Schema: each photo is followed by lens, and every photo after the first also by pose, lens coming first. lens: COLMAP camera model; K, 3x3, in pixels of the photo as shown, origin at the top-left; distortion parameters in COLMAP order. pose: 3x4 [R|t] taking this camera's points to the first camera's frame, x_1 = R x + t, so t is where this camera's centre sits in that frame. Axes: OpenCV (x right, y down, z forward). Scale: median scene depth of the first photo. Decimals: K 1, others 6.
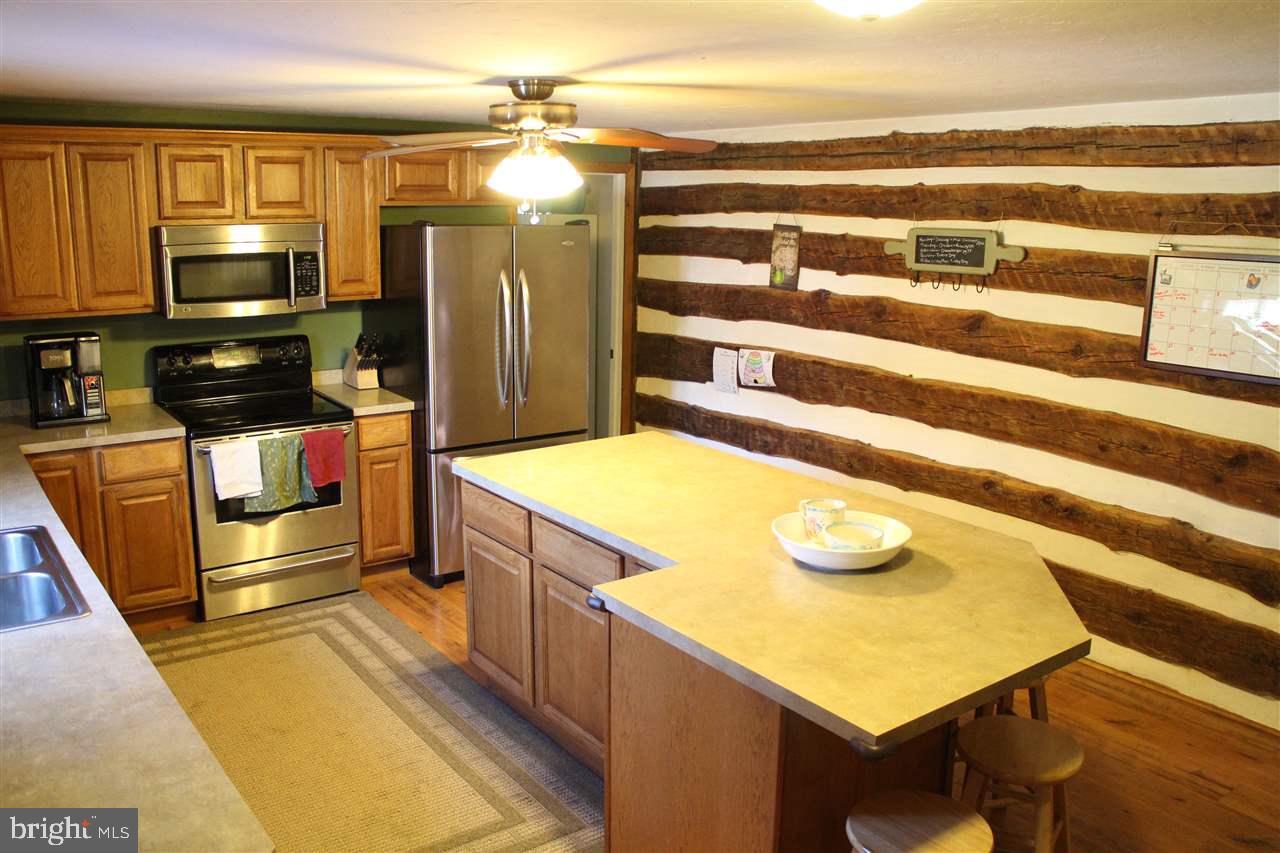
lens RADIAL K [[1053.9, 0, 640.0], [0, 1053.9, 426.5], [0, 0, 1]] dist [-0.164685, 0.146542]
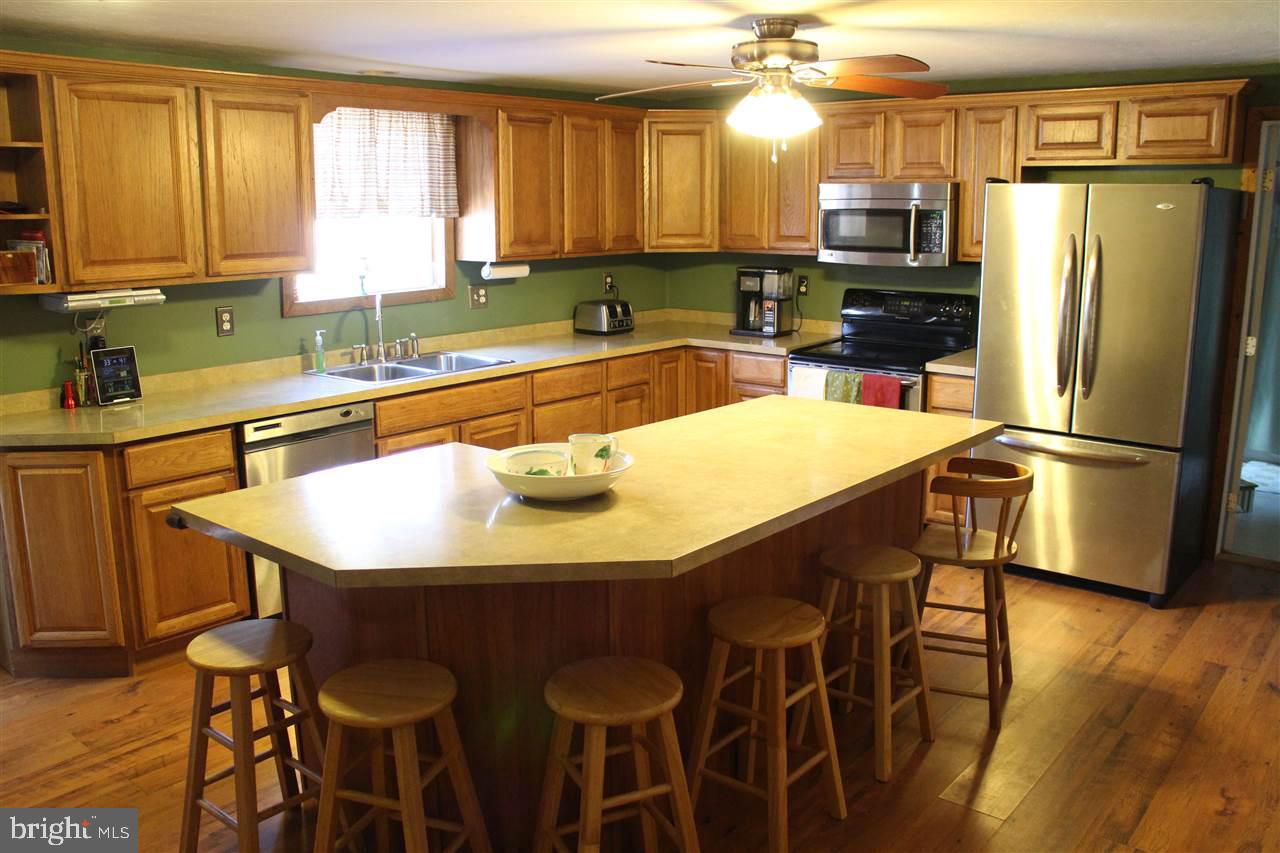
lens RADIAL K [[1053.9, 0, 640.0], [0, 1053.9, 426.5], [0, 0, 1]] dist [-0.164685, 0.146542]
pose [[0.219770, 0.184434, -0.957959, 0.727351], [-0.202205, 0.969253, 0.140219, -0.049409], [0.954366, 0.162888, 0.250307, 0.551142]]
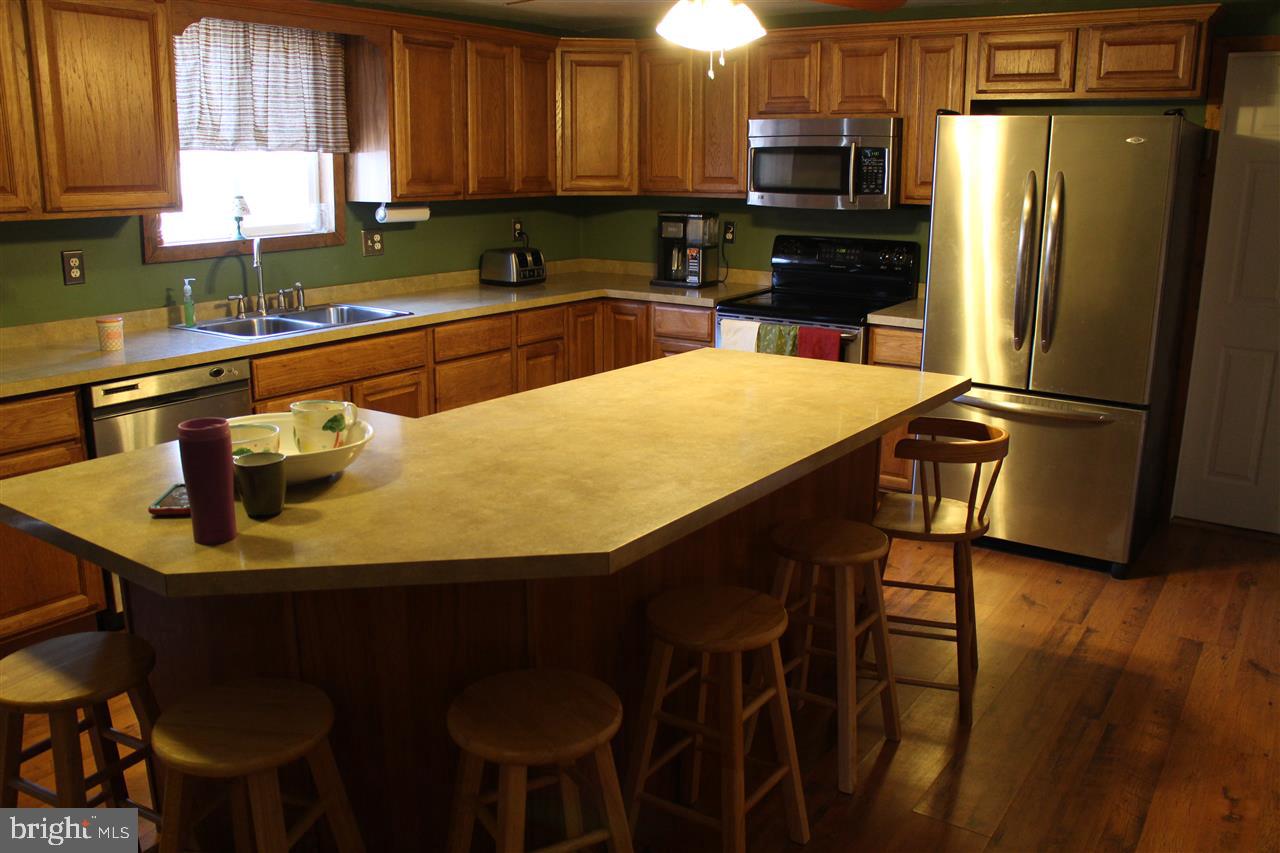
lens RADIAL K [[1053.9, 0, 640.0], [0, 1053.9, 426.5], [0, 0, 1]] dist [-0.164685, 0.146542]
pose [[0.303427, 0.216543, -0.927923, 0.618704], [-0.206929, 0.965569, 0.157664, -0.029540], [0.930114, 0.144174, 0.337788, 0.573910]]
